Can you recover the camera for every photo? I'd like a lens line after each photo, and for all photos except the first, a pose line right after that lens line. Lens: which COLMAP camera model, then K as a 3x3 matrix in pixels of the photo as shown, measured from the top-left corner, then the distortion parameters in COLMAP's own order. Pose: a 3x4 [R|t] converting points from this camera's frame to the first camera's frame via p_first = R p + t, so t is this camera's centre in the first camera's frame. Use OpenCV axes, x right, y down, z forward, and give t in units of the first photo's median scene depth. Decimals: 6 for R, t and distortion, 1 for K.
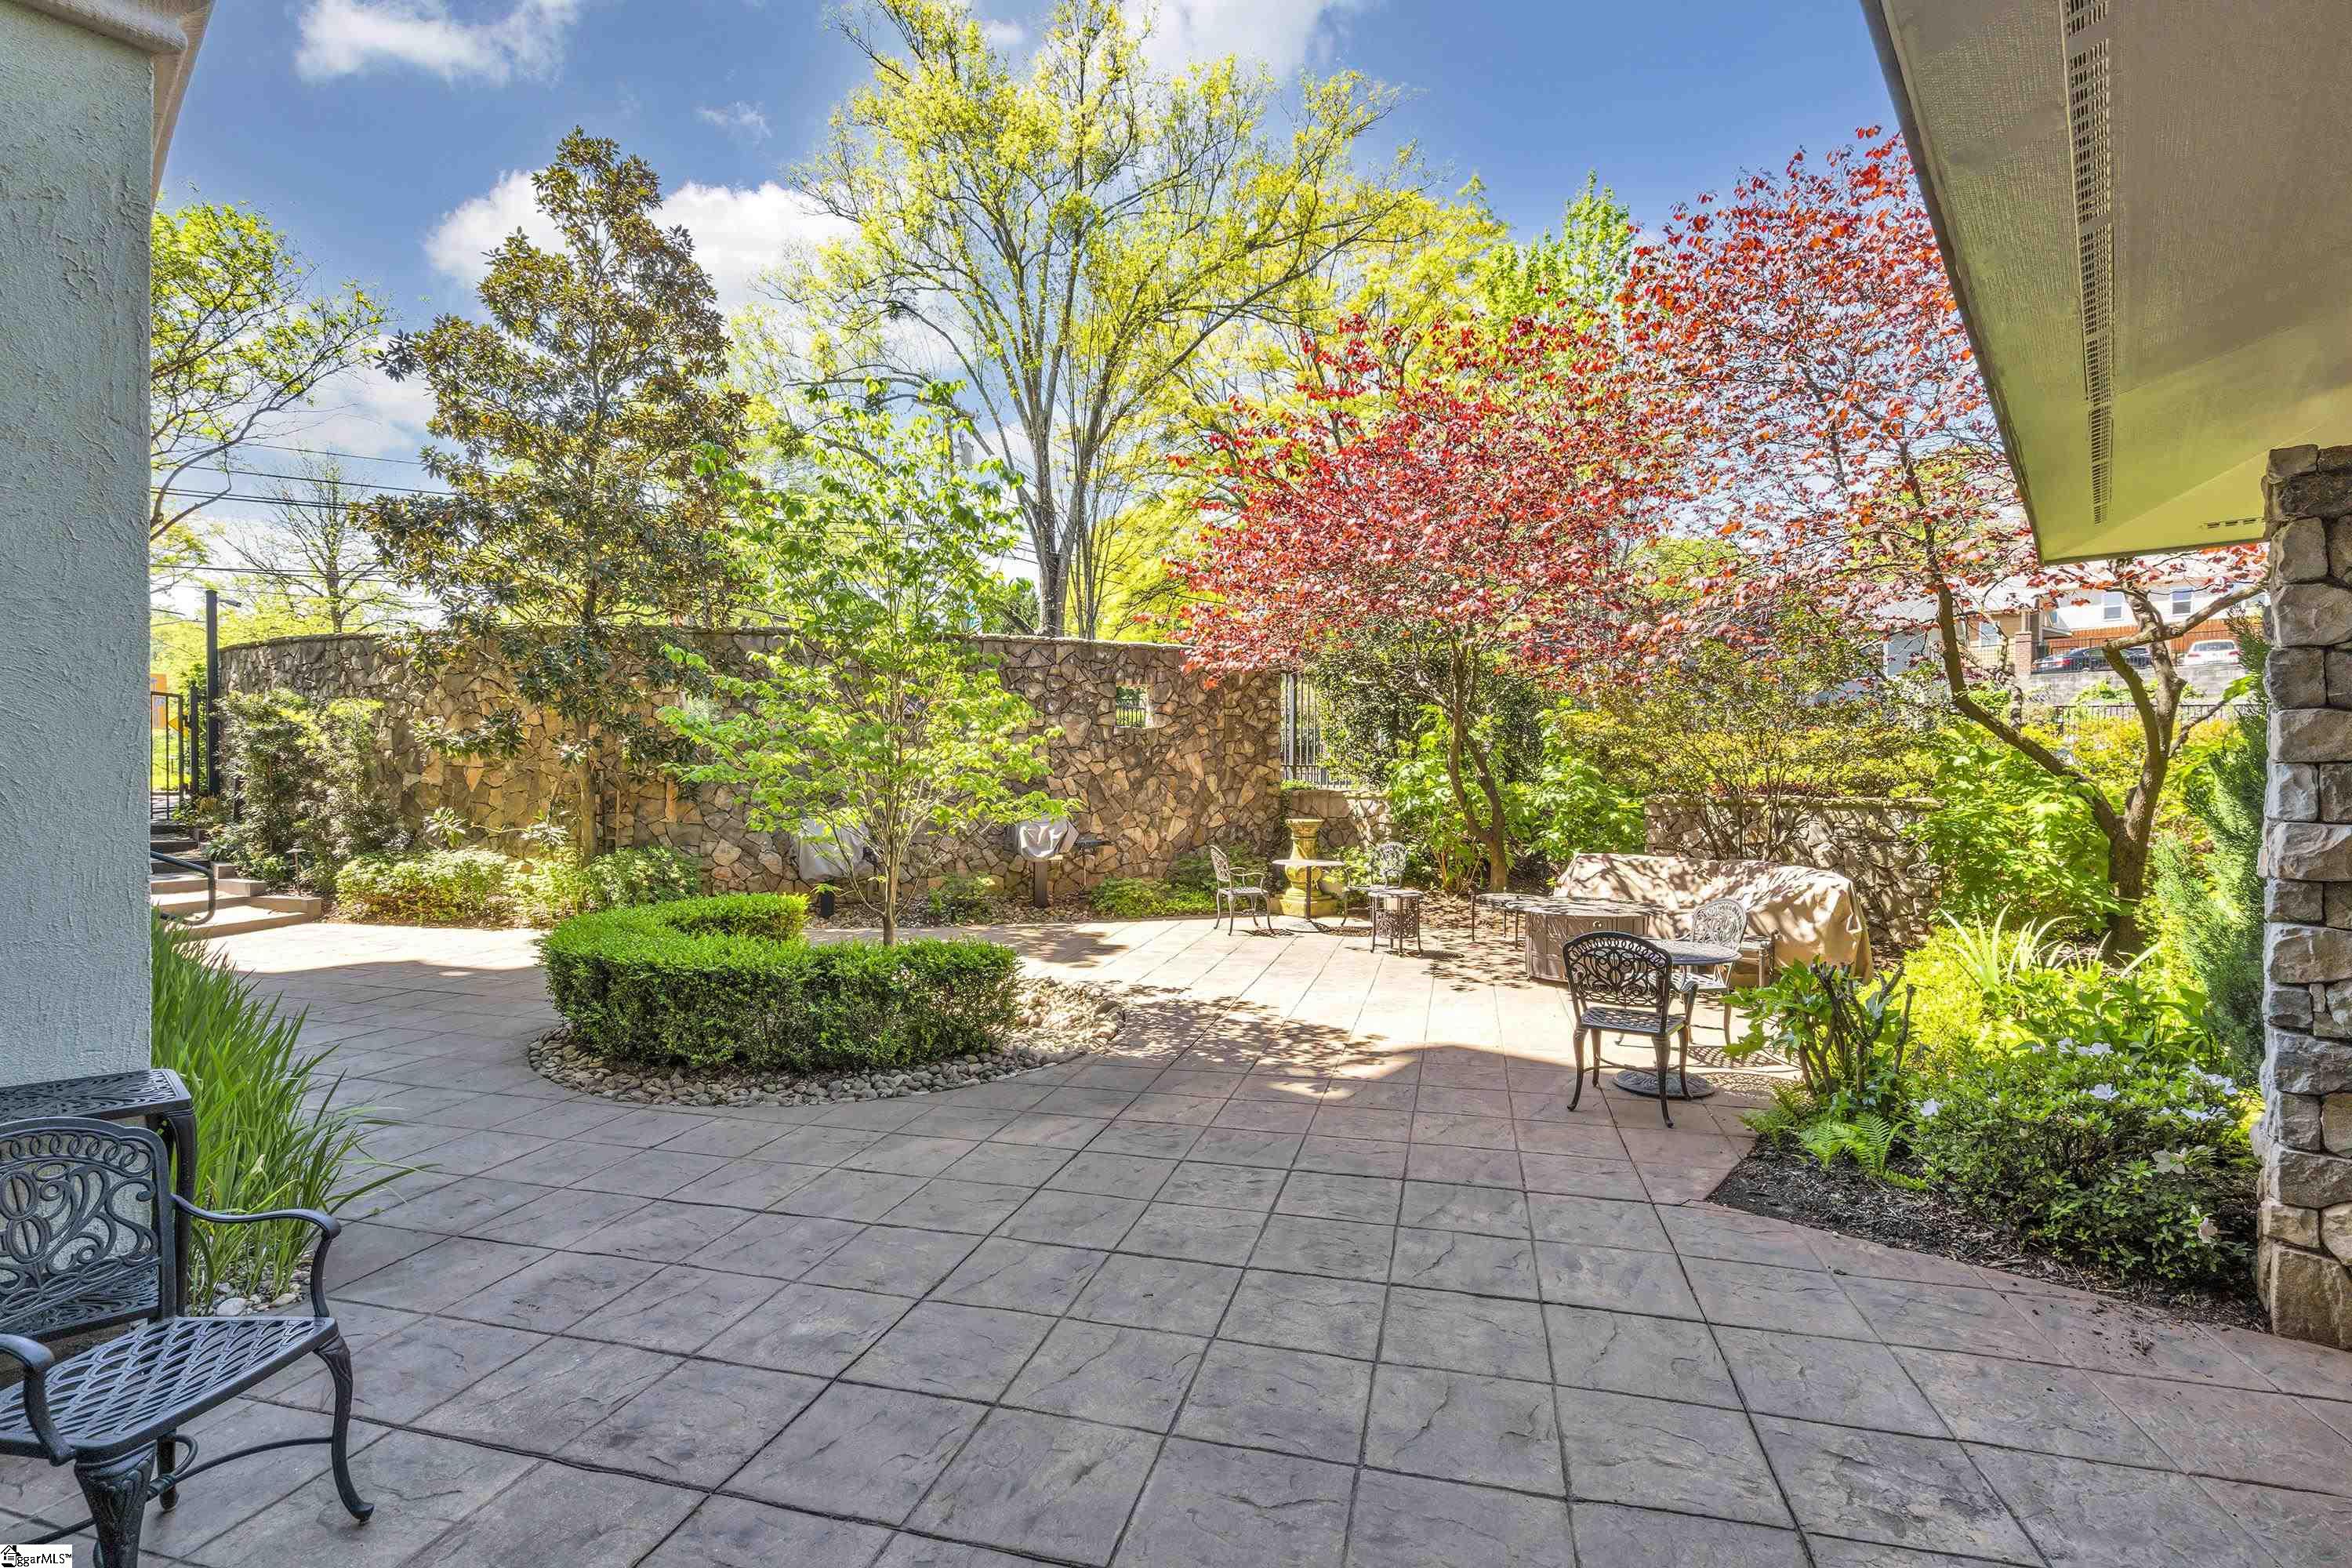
lens RADIAL K [[1058.8, 0, 1176.0], [0, 1058.8, 784.0], [0, 0, 1]] dist [-0.001547, 0.000549]
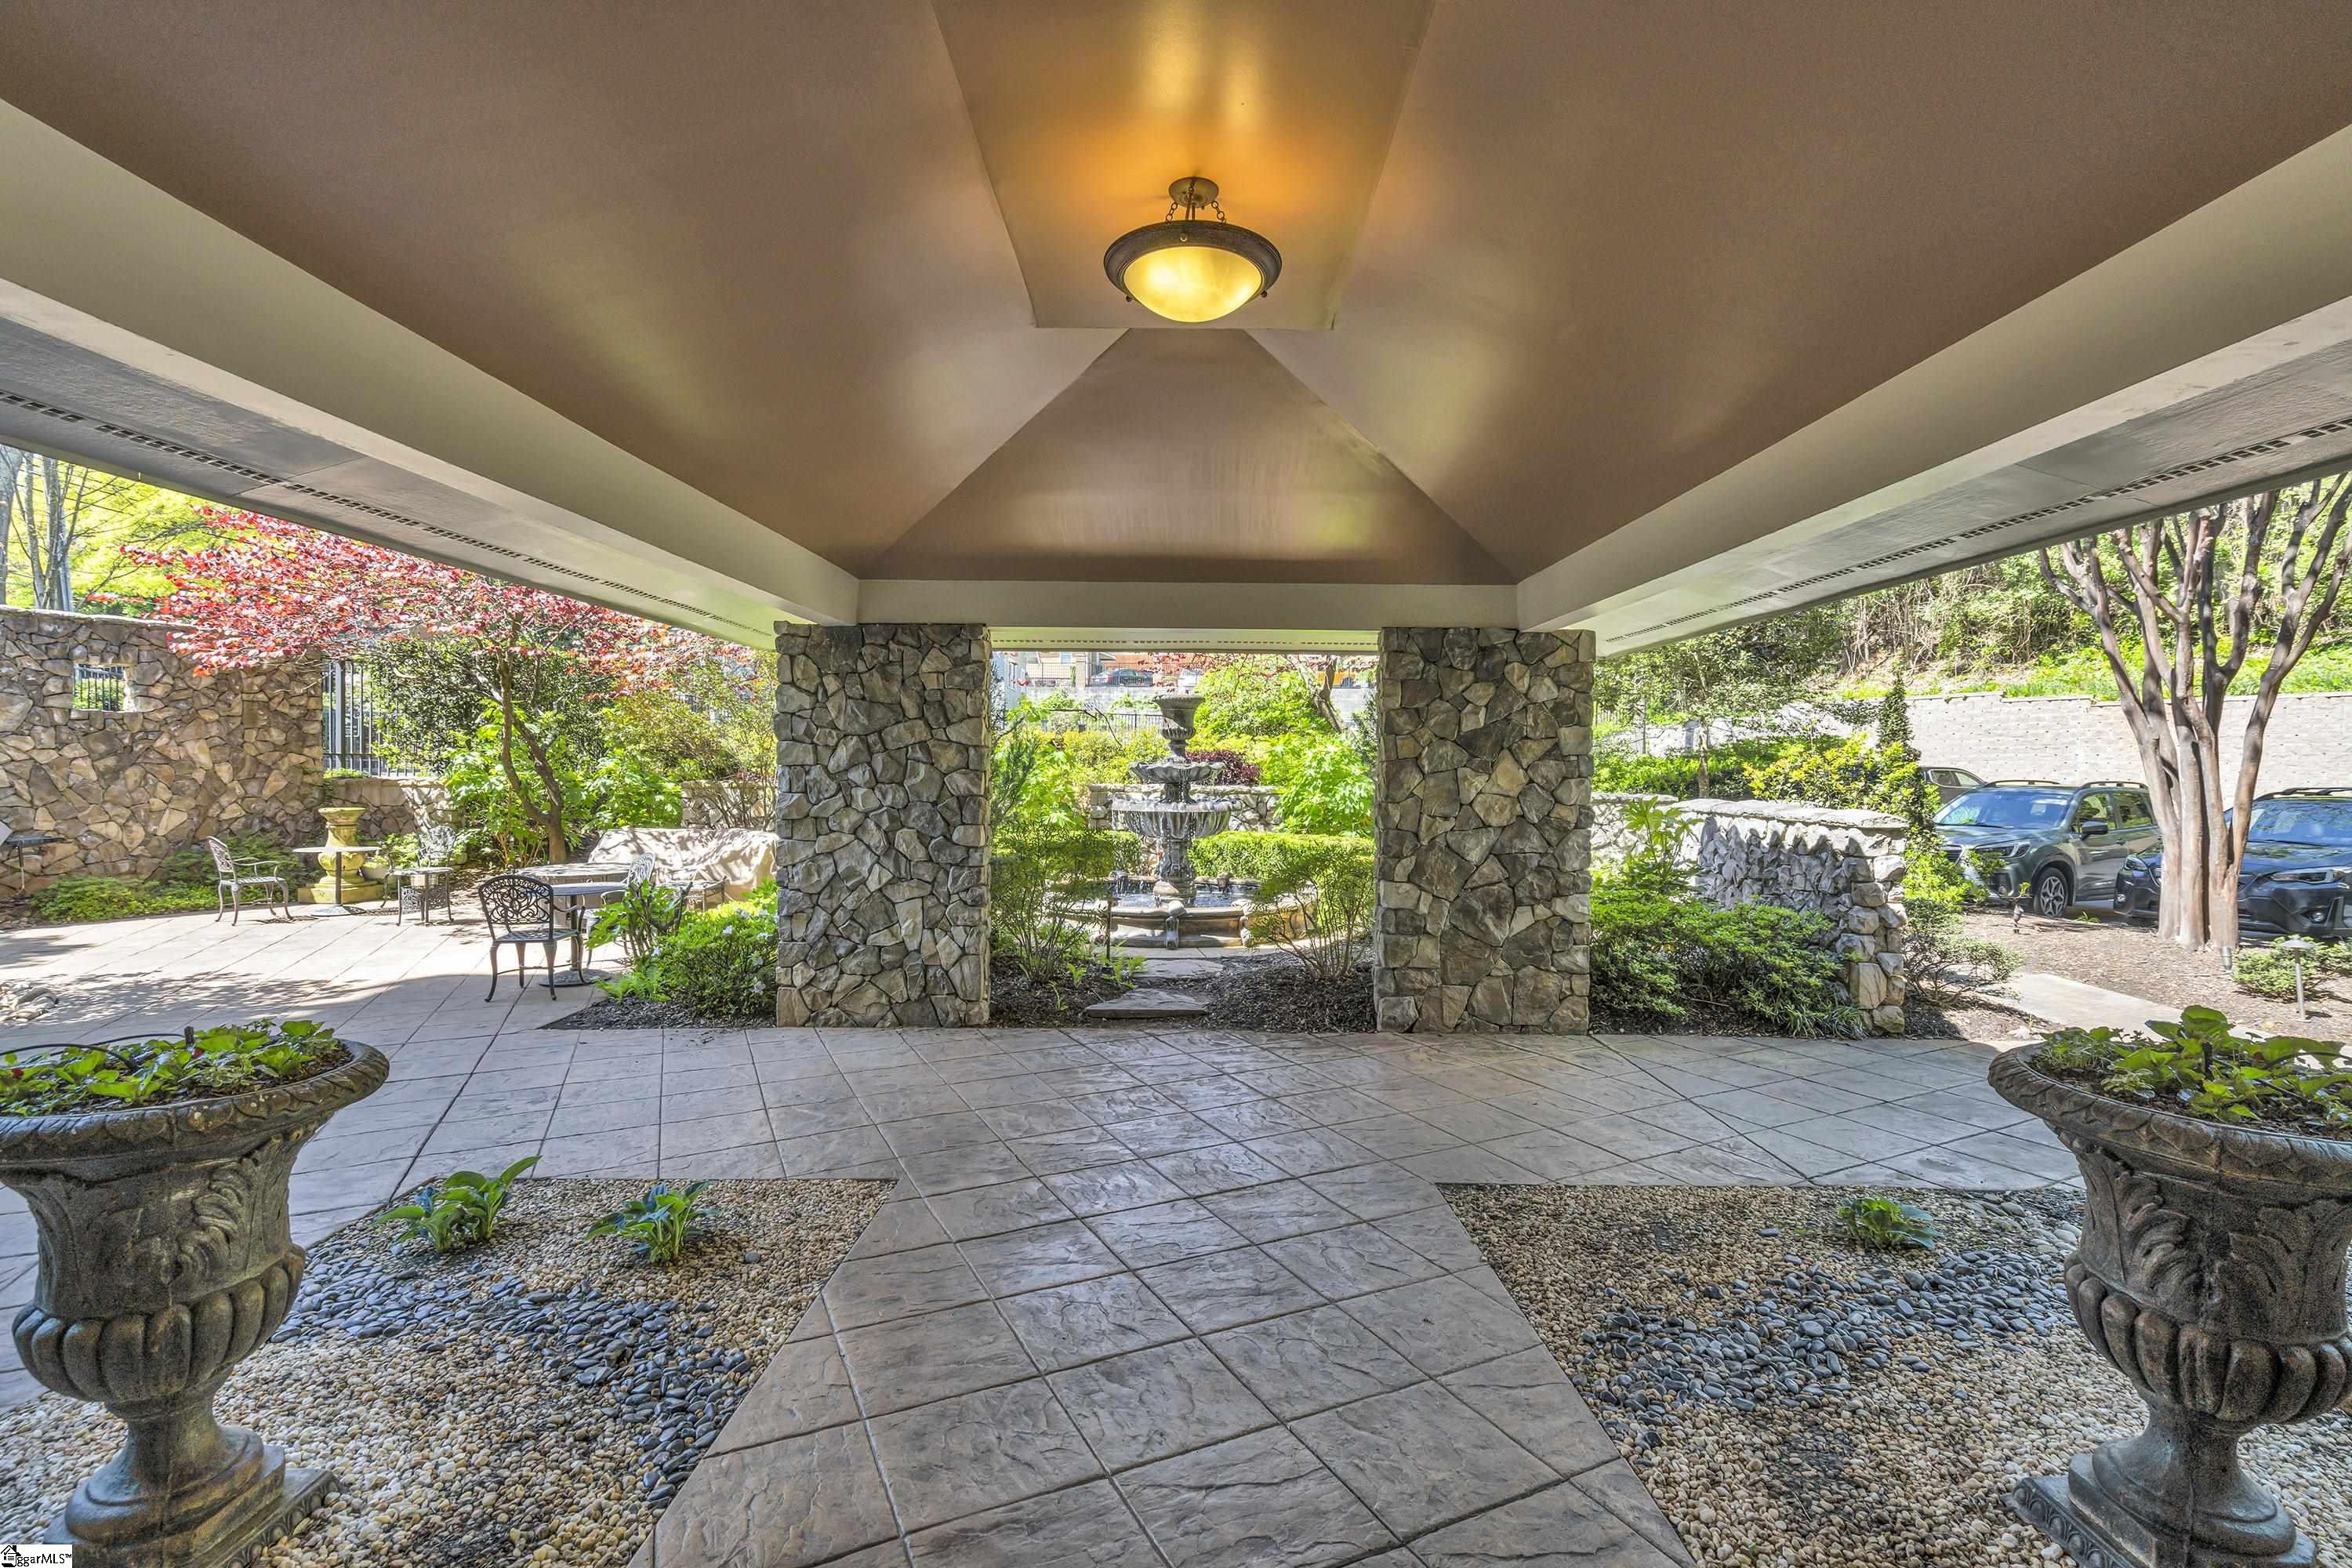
lens RADIAL K [[1058.8, 0, 1176.0], [0, 1058.8, 784.0], [0, 0, 1]] dist [-0.001547, 0.000549]
pose [[0.750715, -0.013159, 0.660496, 0.050648], [0.004904, 0.999885, 0.014346, 0.000172], [-0.660608, -0.007531, 0.750693, -0.279800]]
